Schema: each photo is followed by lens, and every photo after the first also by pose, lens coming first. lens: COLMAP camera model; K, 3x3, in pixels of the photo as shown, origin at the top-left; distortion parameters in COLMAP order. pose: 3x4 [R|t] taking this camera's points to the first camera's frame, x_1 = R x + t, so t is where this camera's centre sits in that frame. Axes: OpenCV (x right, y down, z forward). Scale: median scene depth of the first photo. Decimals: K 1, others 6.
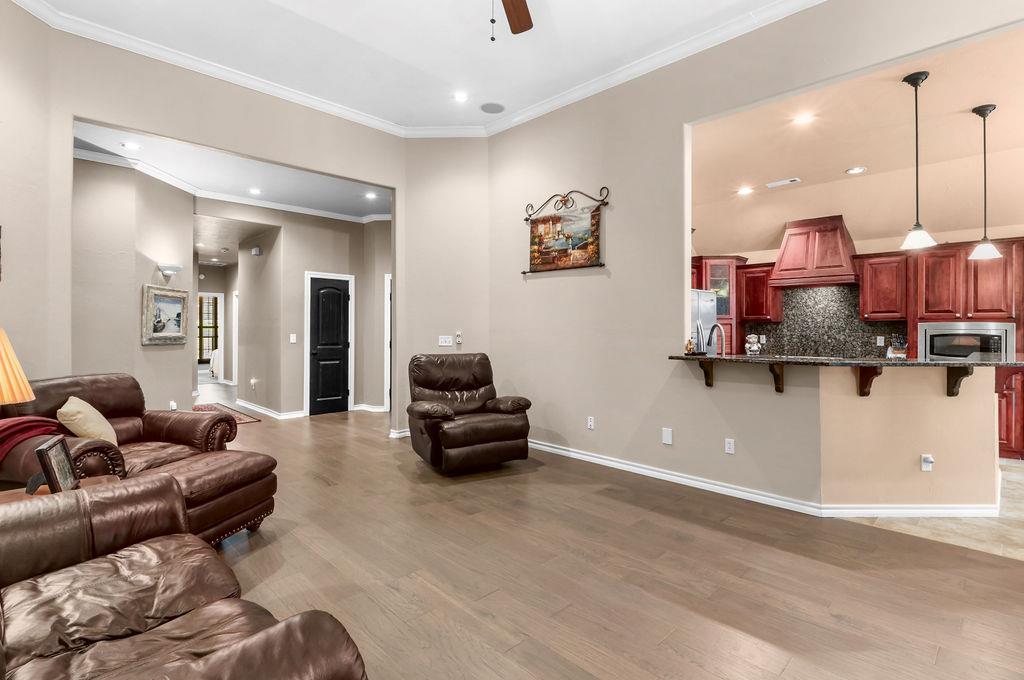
lens RADIAL K [[499.8, 0, 514.6], [0, 499.8, 330.2], [0, 0, 1]] dist [-0.000333, -0.001075]
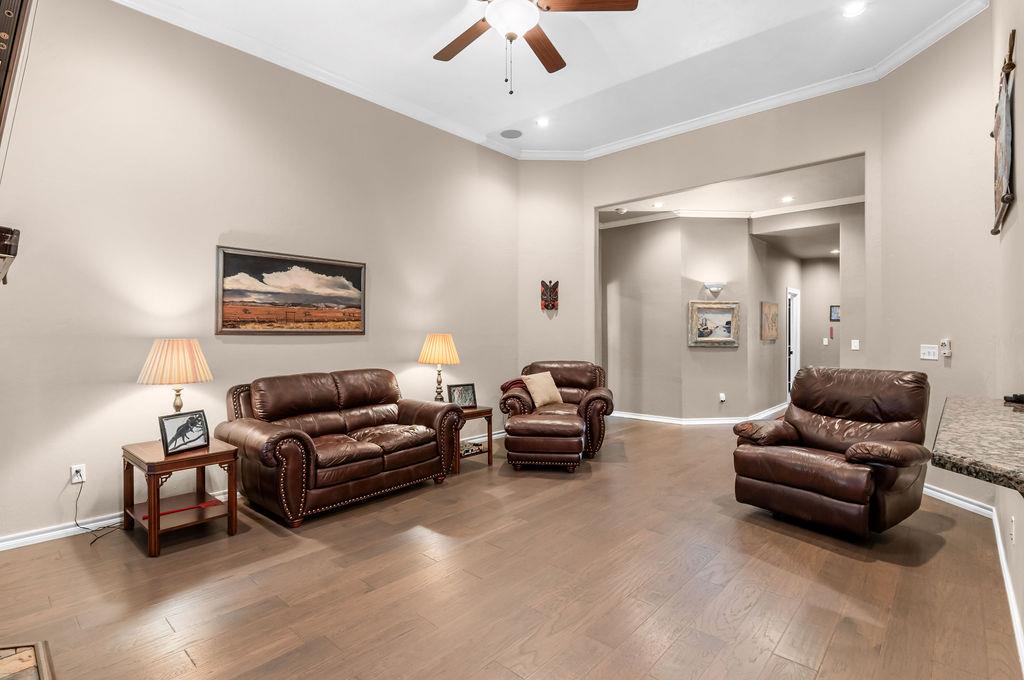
lens RADIAL K [[499.8, 0, 506.5], [0, 499.8, 336.1], [0, 0, 1]] dist [-0.000333, -0.001075]
pose [[0.041867, 0.001398, -0.999122, 0.543105], [-0.006624, 0.999977, 0.001121, 0.003649], [0.999101, 0.006571, 0.041875, 0.446751]]
